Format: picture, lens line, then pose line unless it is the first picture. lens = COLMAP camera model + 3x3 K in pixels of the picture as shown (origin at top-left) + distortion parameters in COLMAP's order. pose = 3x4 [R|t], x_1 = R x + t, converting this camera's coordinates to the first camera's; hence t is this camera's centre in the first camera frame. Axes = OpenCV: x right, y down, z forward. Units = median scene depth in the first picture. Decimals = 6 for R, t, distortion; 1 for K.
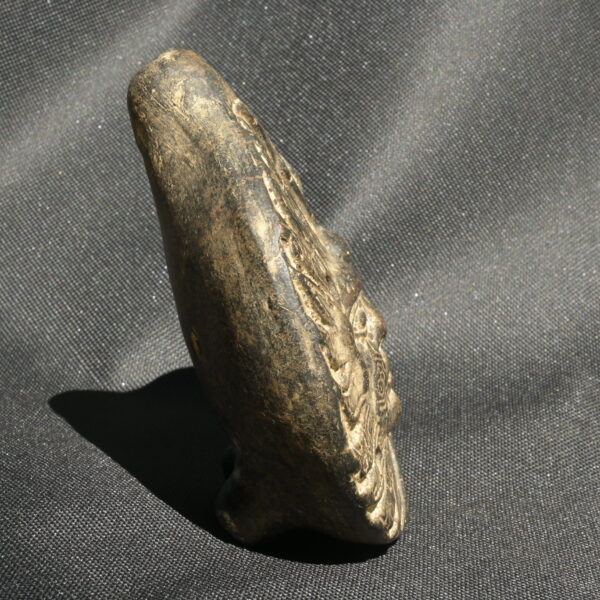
lens RADIAL K [[1436.3, 0, 300.0], [0, 1436.3, 300.0], [0, 0, 1]] dist [0.045669, 0.150098]
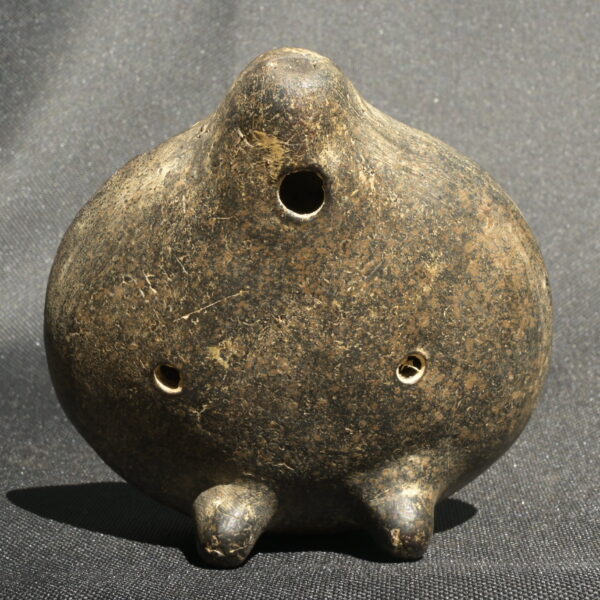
lens RADIAL K [[1436.3, 0, 300.0], [0, 1436.3, 300.0], [0, 0, 1]] dist [0.045669, 0.150098]
pose [[-0.000728, -0.198368, 0.980127, -1.048058], [0.174042, 0.965144, 0.195464, -0.220038], [-0.984738, 0.170725, 0.033821, 1.119939]]
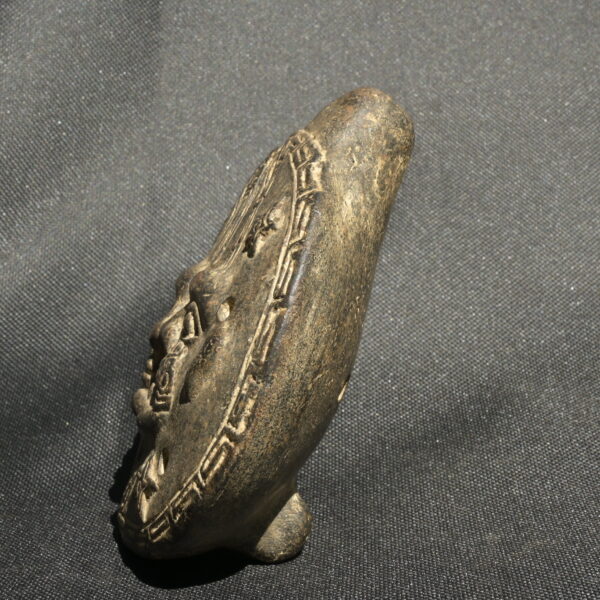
lens RADIAL K [[1436.3, 0, 300.0], [0, 1436.3, 300.0], [0, 0, 1]] dist [0.045669, 0.150098]
pose [[-0.988327, -0.042884, -0.146188, 0.120427], [-0.092556, 0.931193, 0.352581, -0.439760], [0.121009, 0.361996, -0.924292, 2.252038]]
